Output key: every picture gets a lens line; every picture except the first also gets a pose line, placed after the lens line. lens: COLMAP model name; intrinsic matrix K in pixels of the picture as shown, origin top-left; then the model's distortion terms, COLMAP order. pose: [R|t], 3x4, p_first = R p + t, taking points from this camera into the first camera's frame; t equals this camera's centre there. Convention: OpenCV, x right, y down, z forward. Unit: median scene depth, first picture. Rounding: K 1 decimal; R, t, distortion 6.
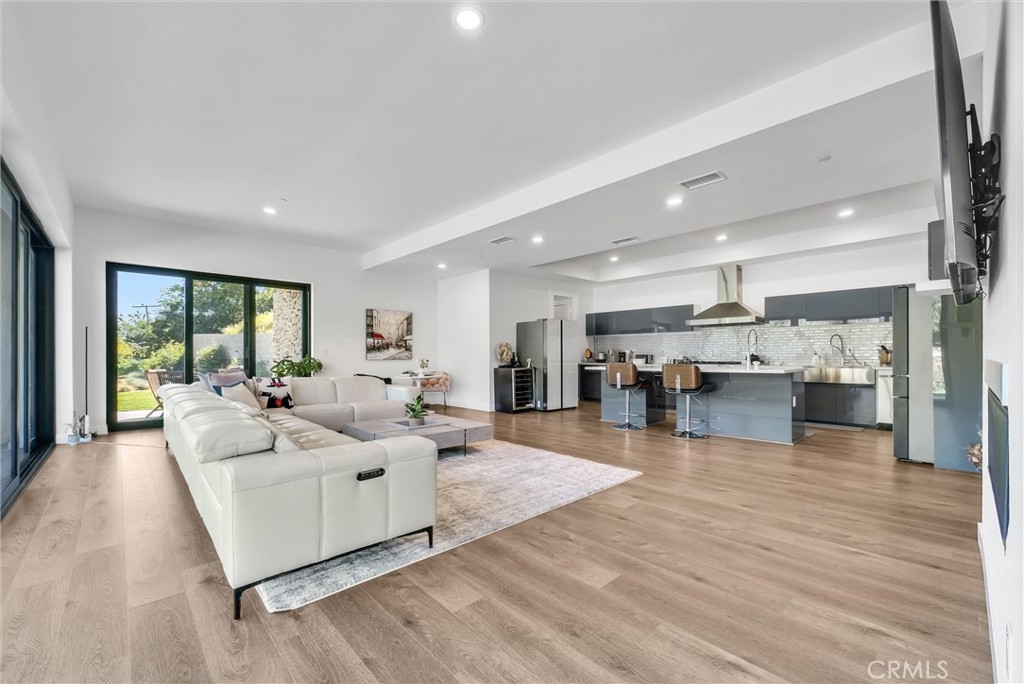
lens RADIAL K [[418.5, 0, 508.1], [0, 418.5, 358.6], [0, 0, 1]] dist [-0.000934, 0.000324]
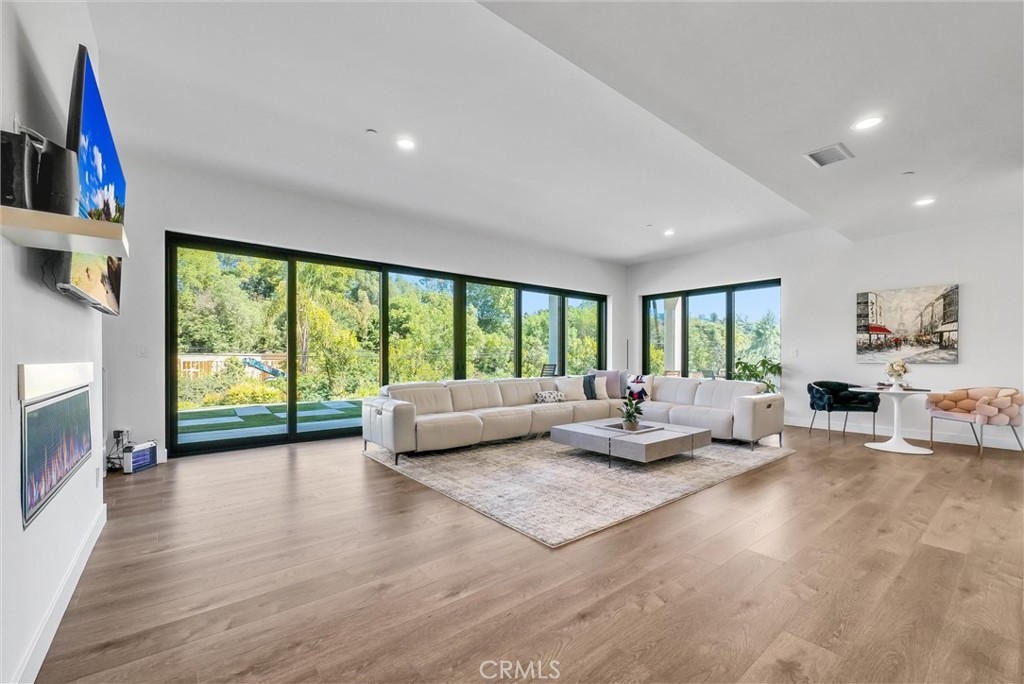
lens RADIAL K [[418.5, 0, 508.1], [0, 418.5, 358.6], [0, 0, 1]] dist [-0.000934, 0.000324]
pose [[-0.073969, 0.003417, -0.997255, 0.432059], [-0.007817, 0.999961, 0.004006, -0.003244], [0.997230, 0.008091, -0.073939, 0.445510]]
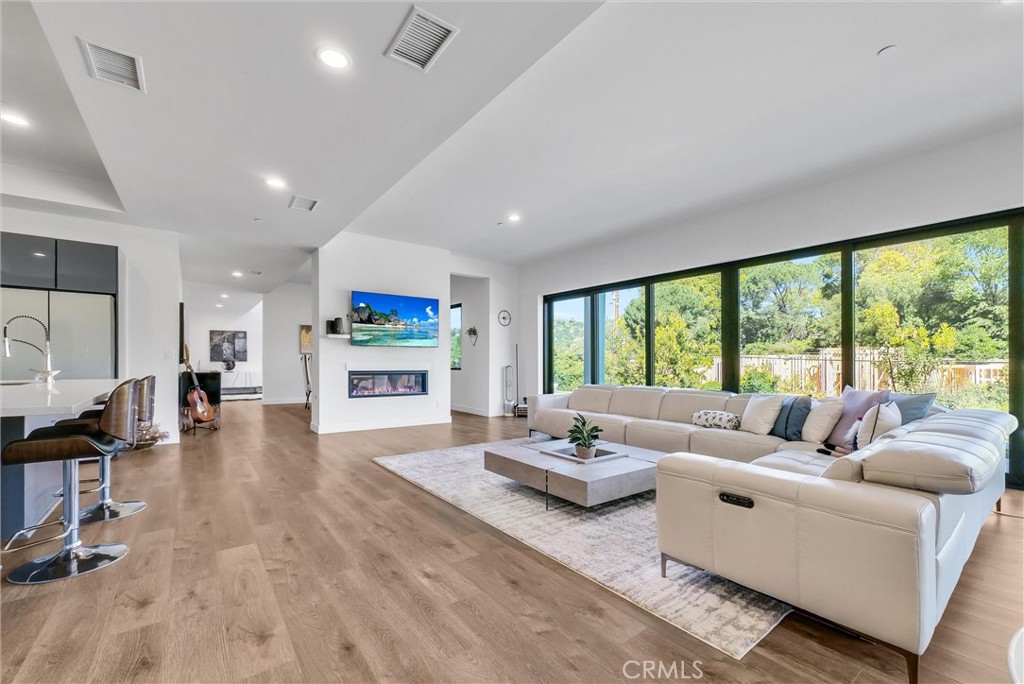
lens RADIAL K [[428.4, 0, 513.5], [0, 428.4, 362.2], [0, 0, 1]] dist [0.000200, 0.000222]
pose [[-0.994908, -0.004359, 0.100688, -0.111051], [-0.003712, 0.999971, 0.006612, -0.006281], [-0.100714, 0.006205, -0.994896, 1.013480]]
